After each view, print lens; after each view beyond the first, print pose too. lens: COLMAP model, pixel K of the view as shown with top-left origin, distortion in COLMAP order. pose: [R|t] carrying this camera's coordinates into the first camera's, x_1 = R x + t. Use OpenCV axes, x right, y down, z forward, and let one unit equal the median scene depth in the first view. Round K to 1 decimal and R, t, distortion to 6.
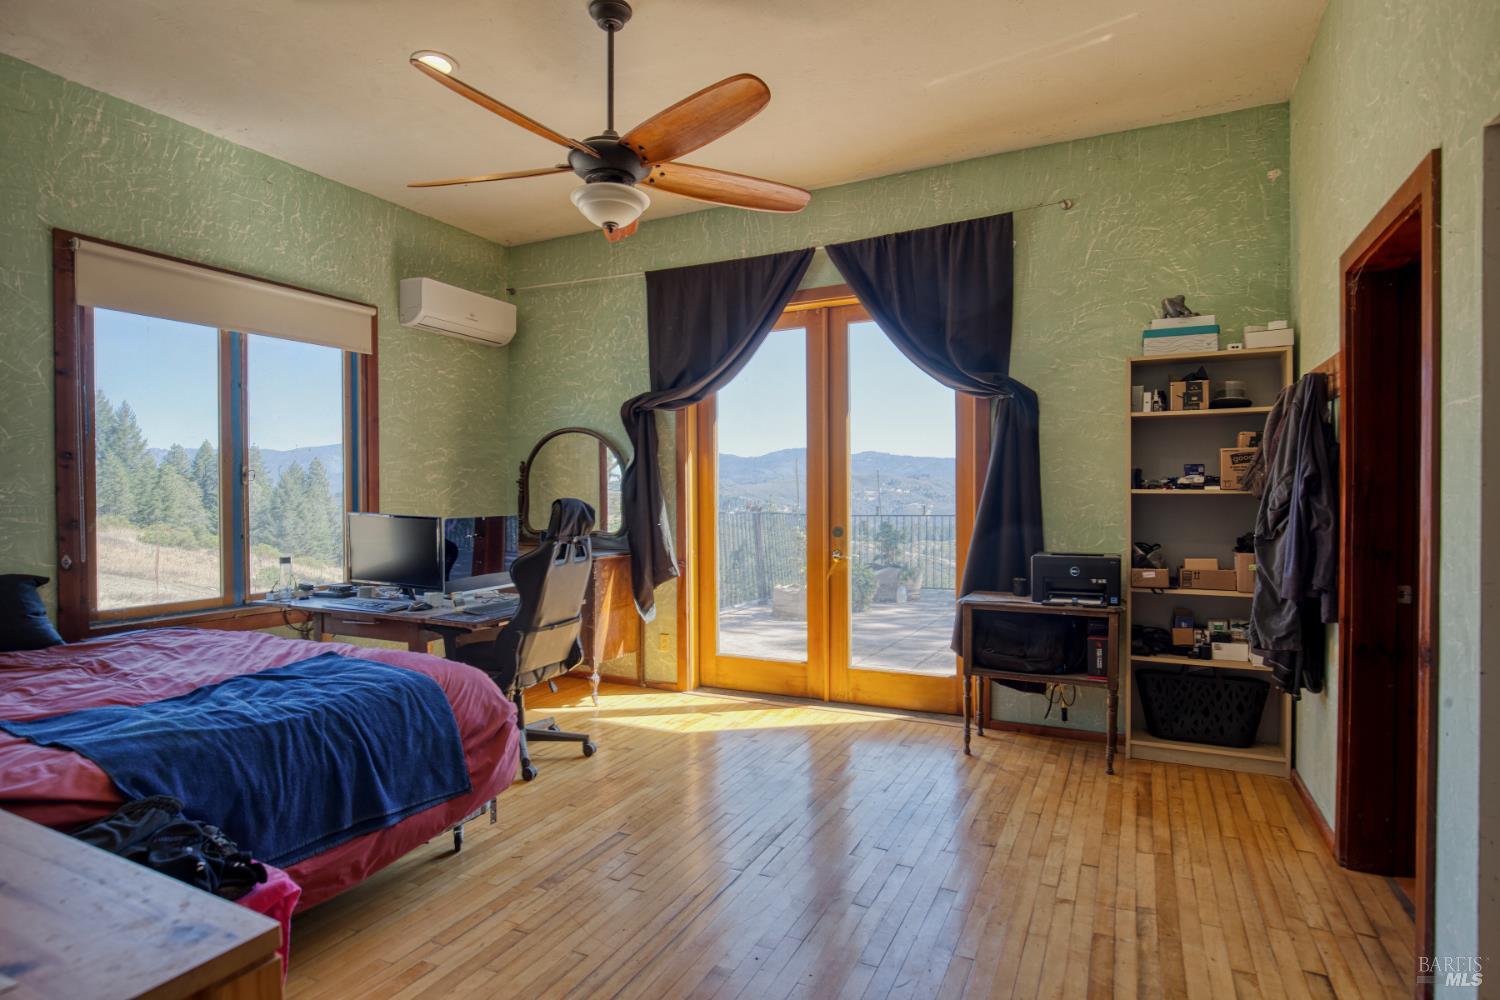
lens RADIAL K [[857.7, 0, 752.6], [0, 857.7, 504.3], [0, 0, 1]] dist [0.003990, -0.000302]
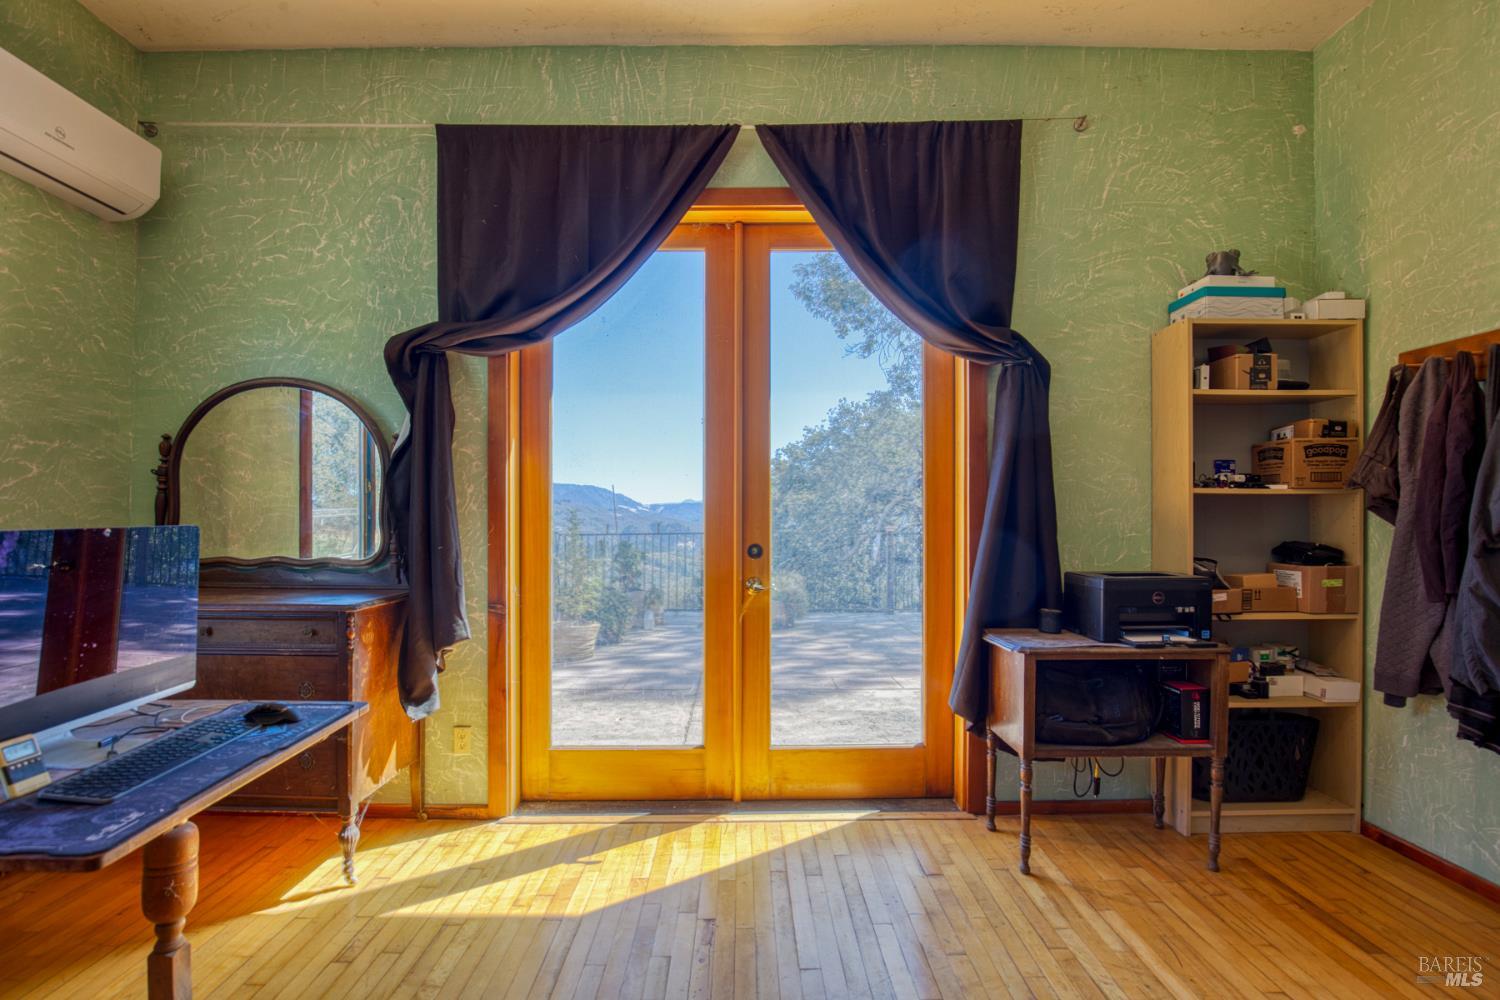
lens RADIAL K [[743.7, 0, 764.5], [0, 743.7, 509.8], [0, 0, 1]] dist [-0.027007, 0.005131]
pose [[0.886104, 0.006765, 0.463436, -0.175212], [0.004080, 0.999741, -0.022394, 0.013120], [-0.463468, 0.021734, 0.885847, 0.489312]]
